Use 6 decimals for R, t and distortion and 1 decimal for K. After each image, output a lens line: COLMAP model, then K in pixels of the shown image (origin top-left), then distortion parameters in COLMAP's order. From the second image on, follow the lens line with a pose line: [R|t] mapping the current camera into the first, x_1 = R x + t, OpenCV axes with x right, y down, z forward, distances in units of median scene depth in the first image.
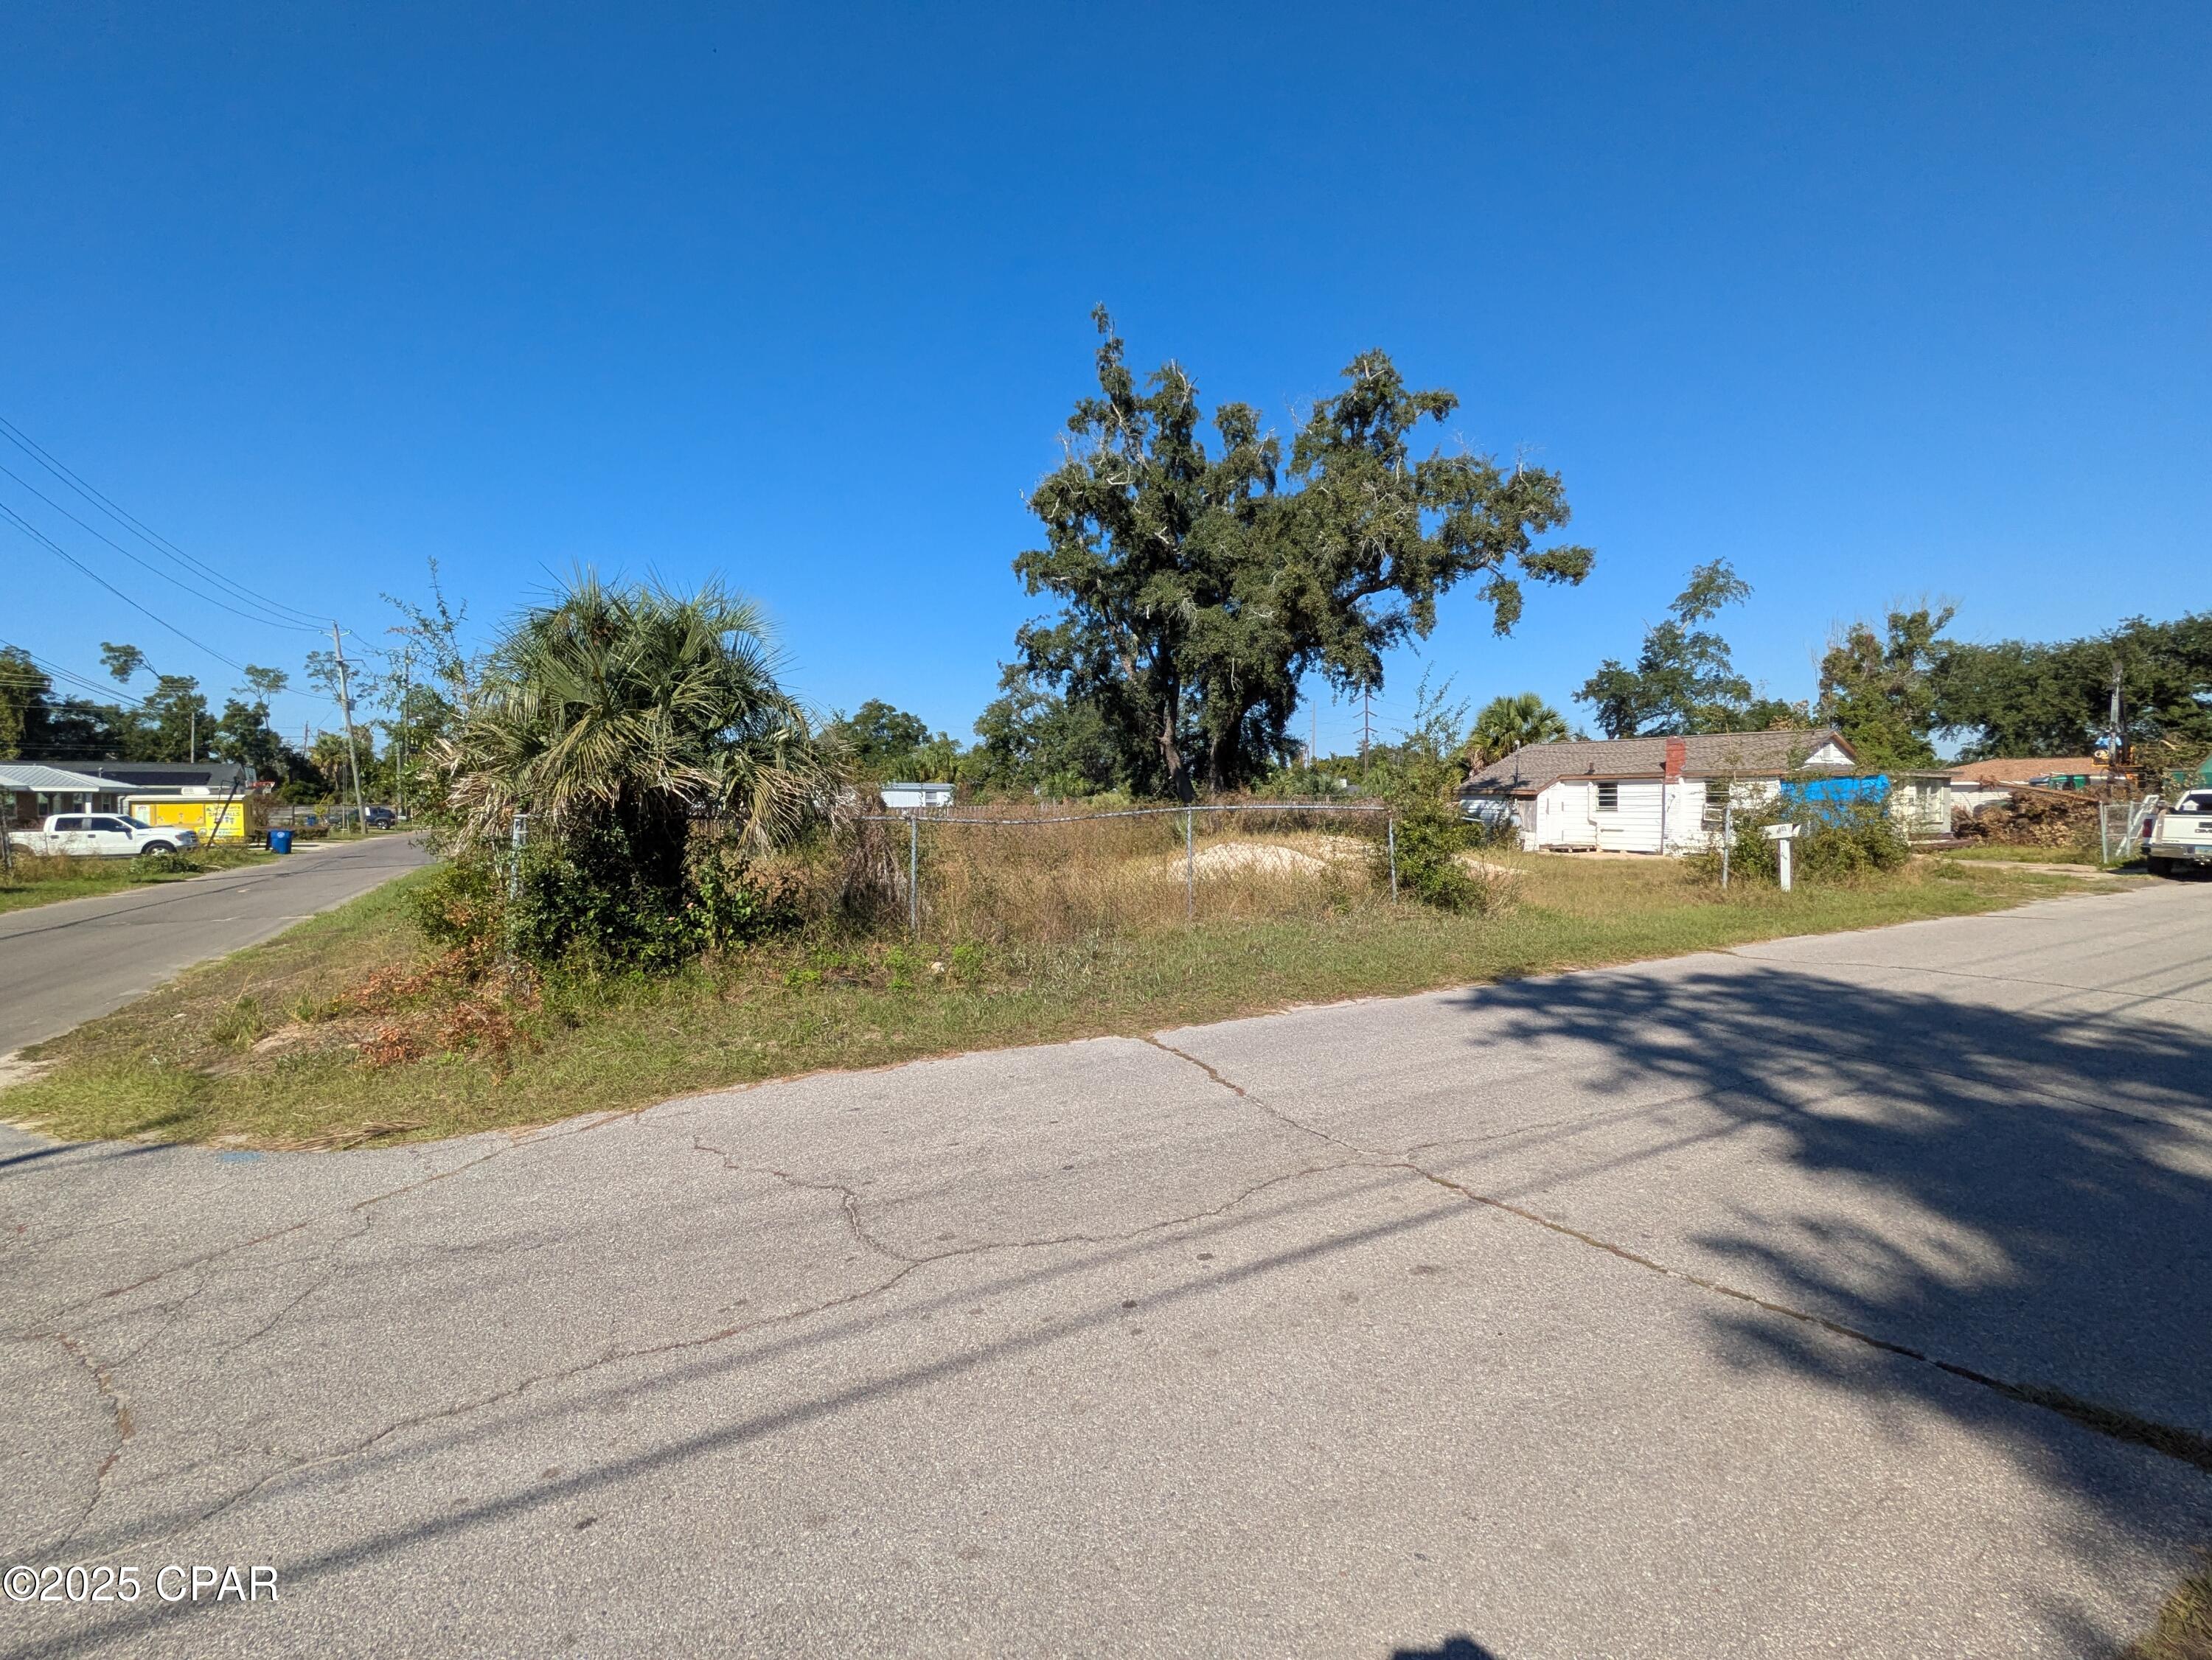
lens RADIAL K [[1024.0, 0, 1106.9], [0, 1024.0, 840.5], [0, 0, 1]] dist [0.000207, -0.000143]
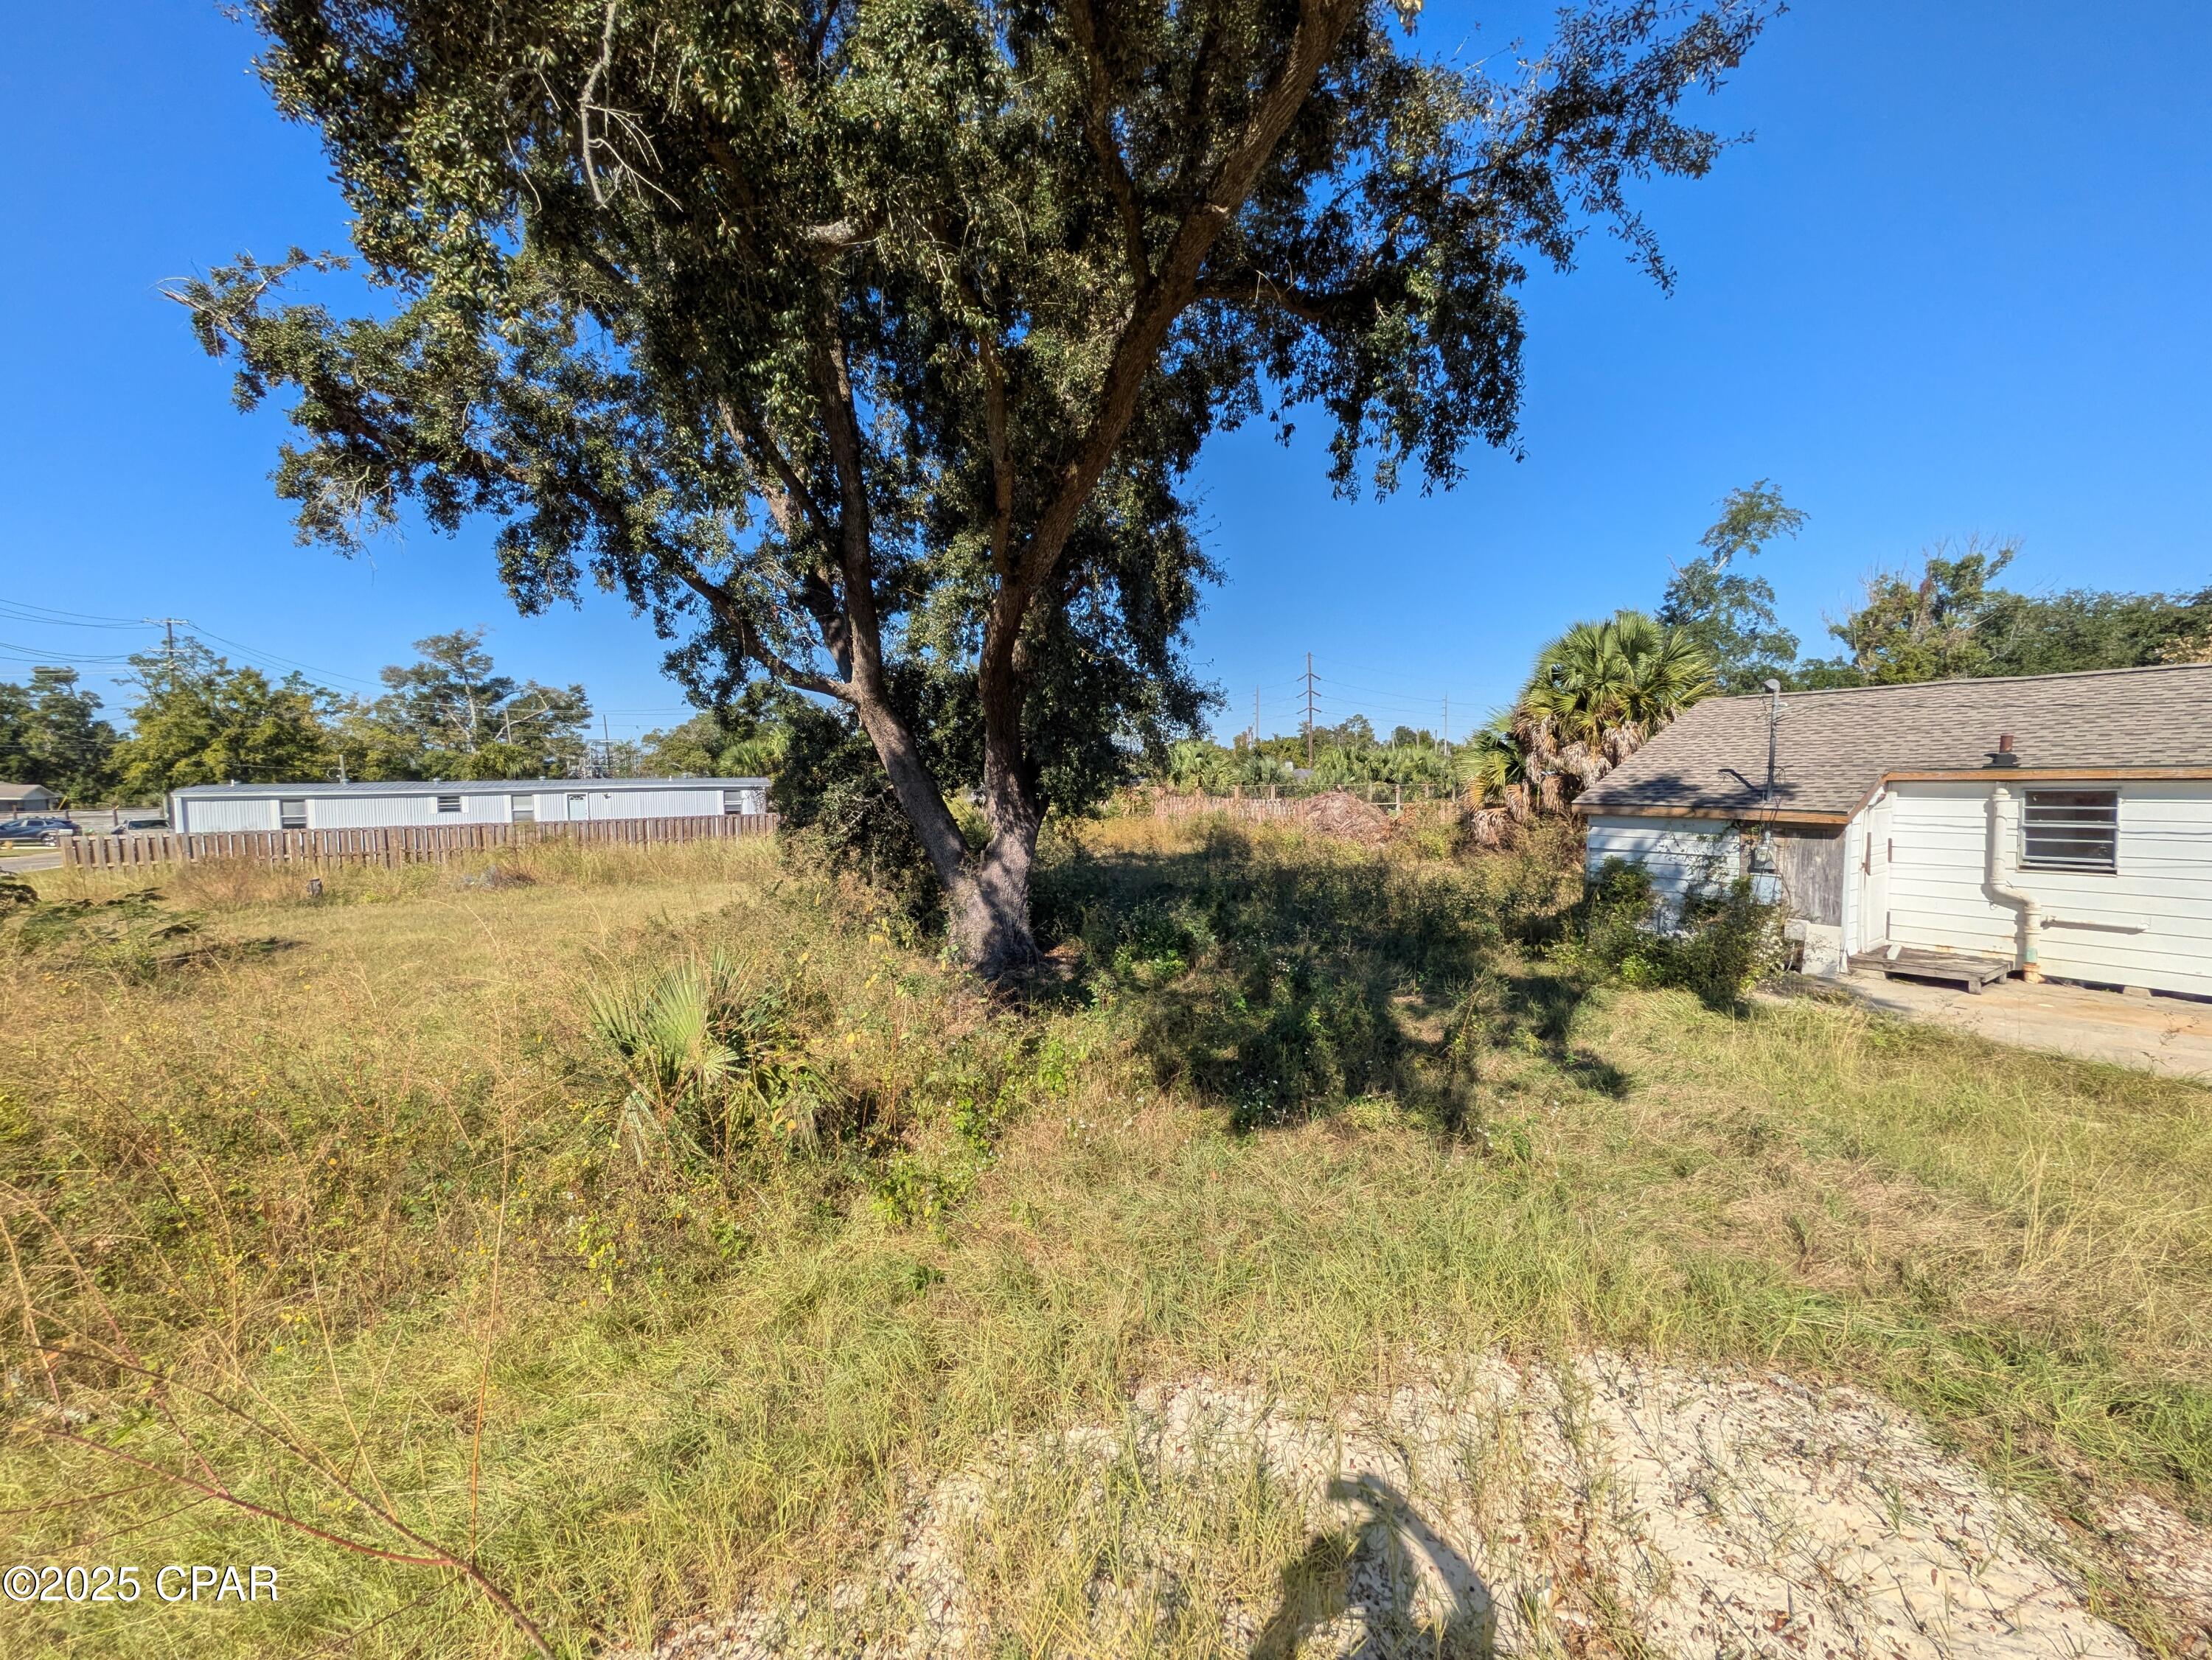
lens RADIAL K [[877.0, 0, 1105.7], [0, 877.0, 823.7], [0, 0, 1]] dist [0.001663, -0.000379]
pose [[0.999581, -0.014393, 0.025125, 0.114002], [0.014081, 0.999822, 0.012576, -0.040907], [-0.025301, -0.012217, 0.999605, 0.538620]]
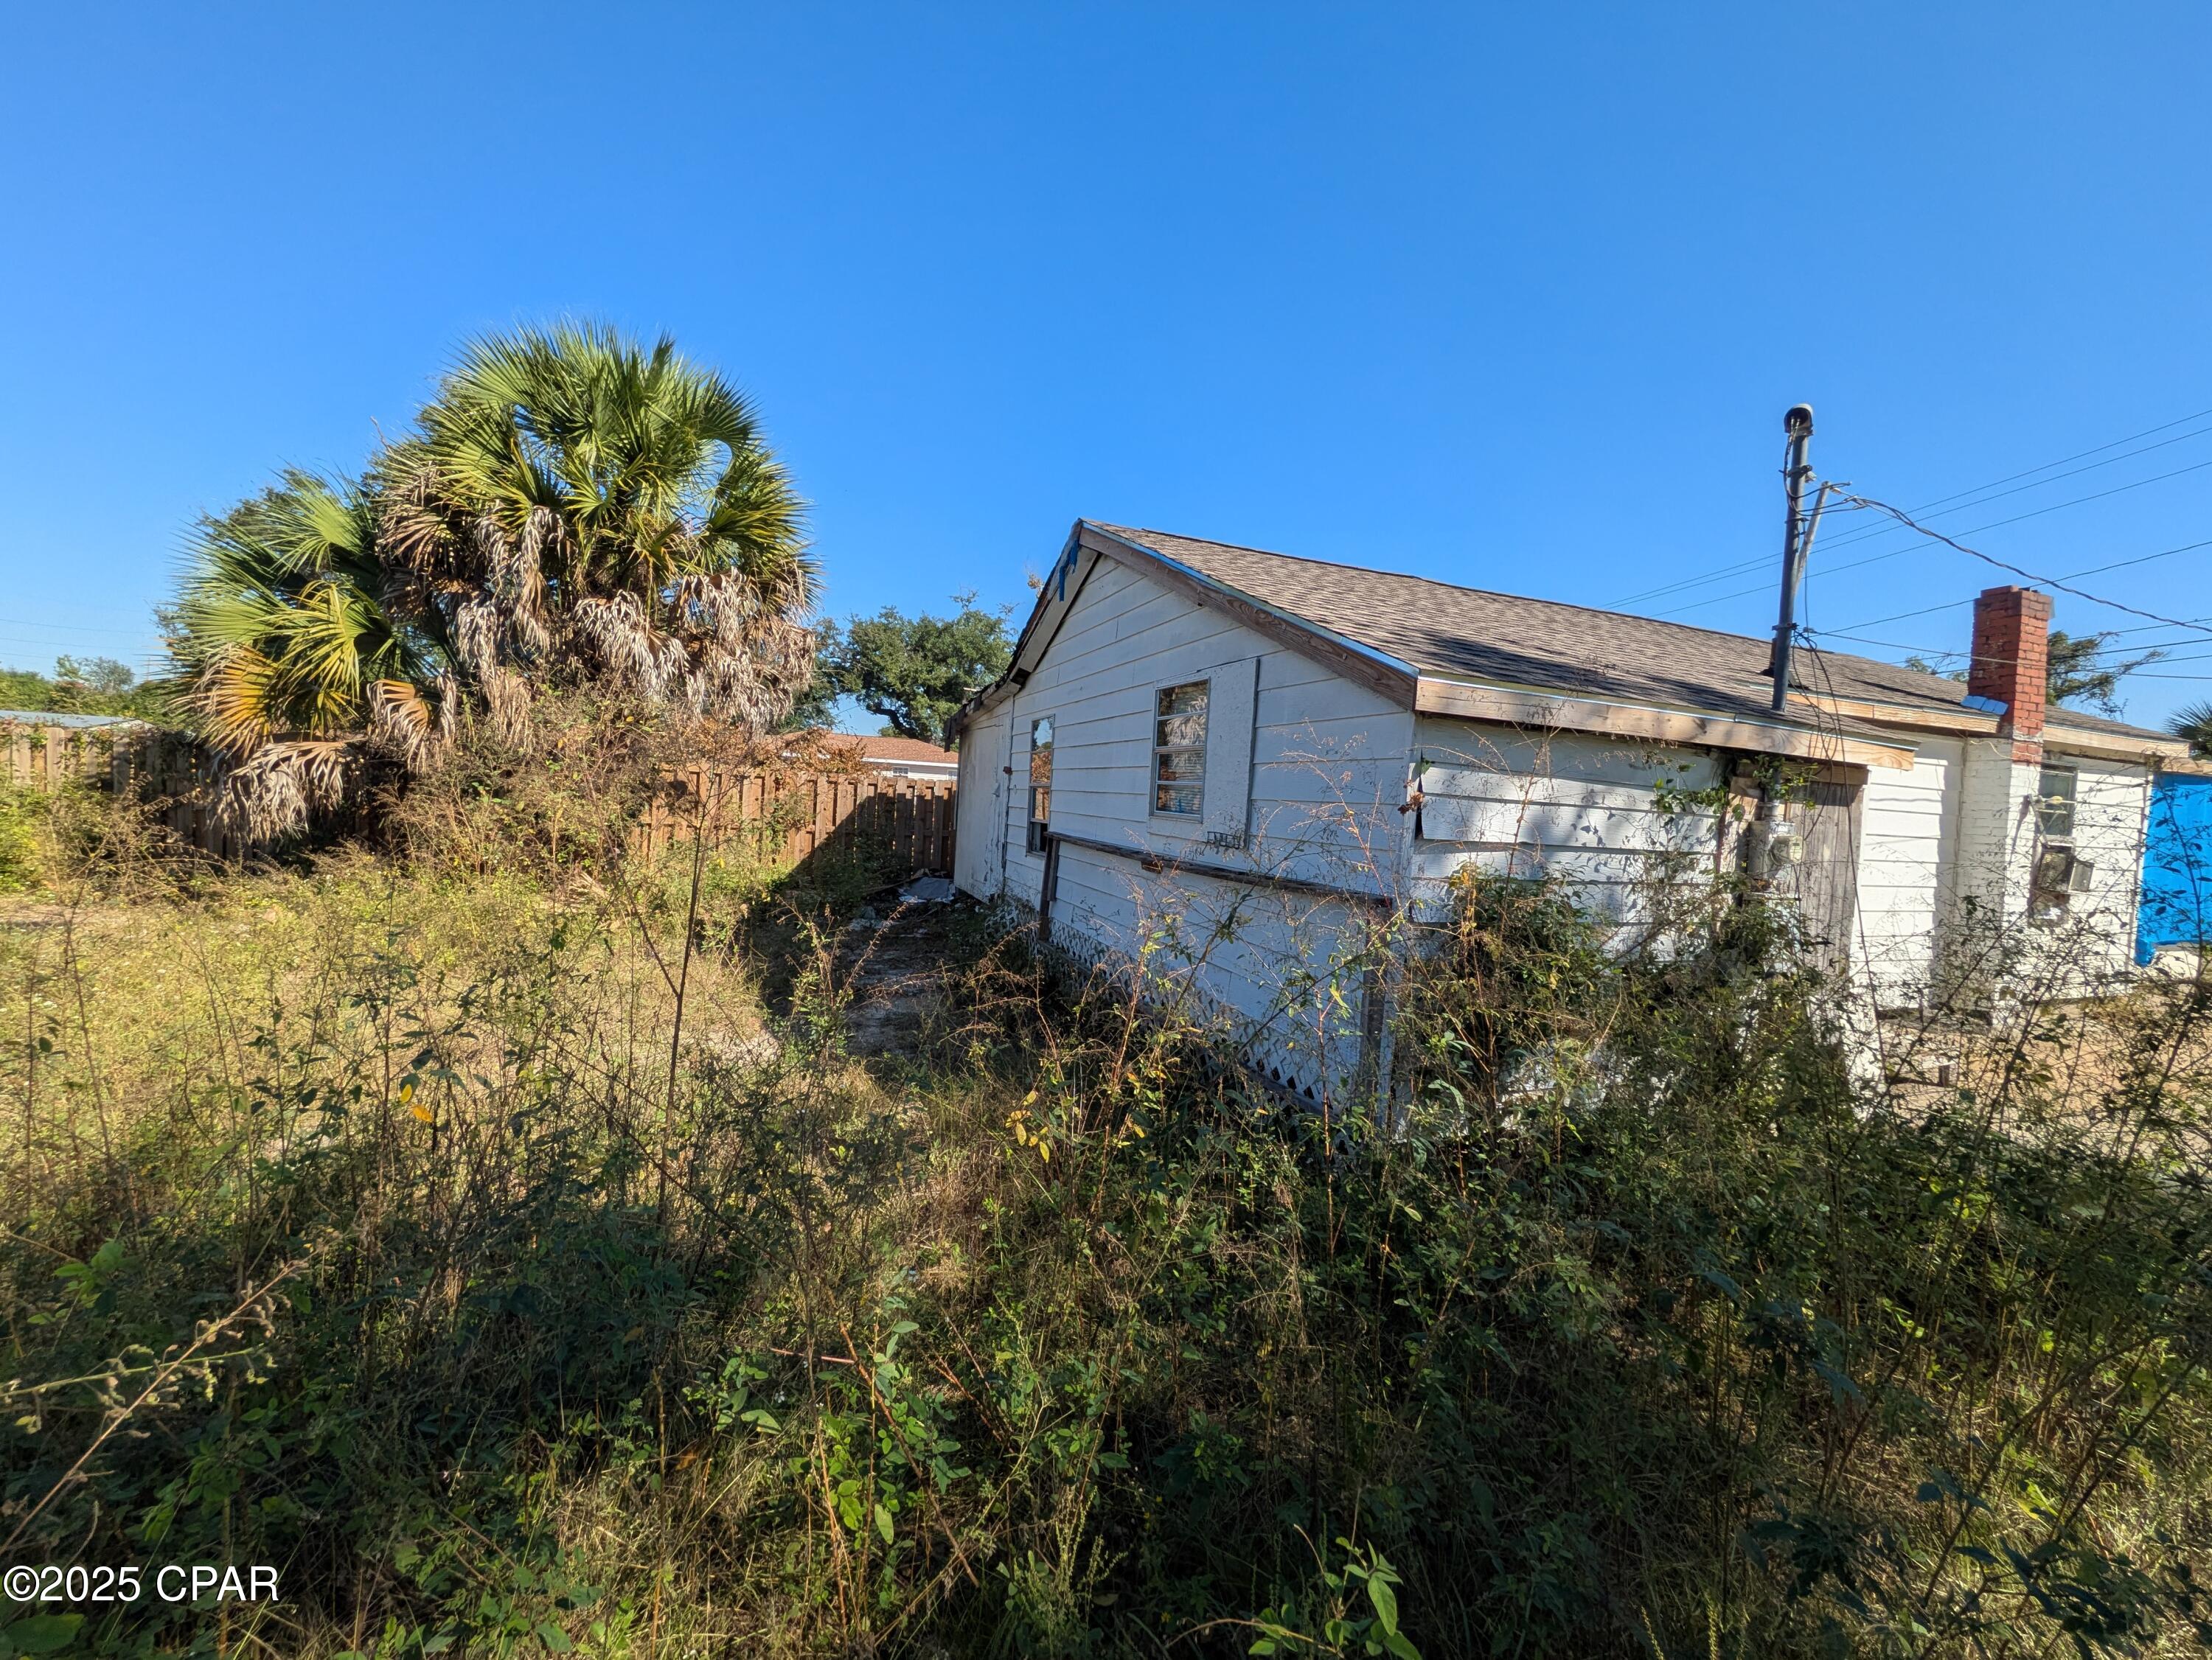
lens RADIAL K [[877.0, 0, 1105.7], [0, 877.0, 823.7], [0, 0, 1]] dist [0.001663, -0.000379]
pose [[0.172707, -0.022014, 0.984727, 0.199622], [-0.015431, 0.999567, 0.025052, -0.029681], [-0.984852, -0.019522, 0.172293, 0.853654]]
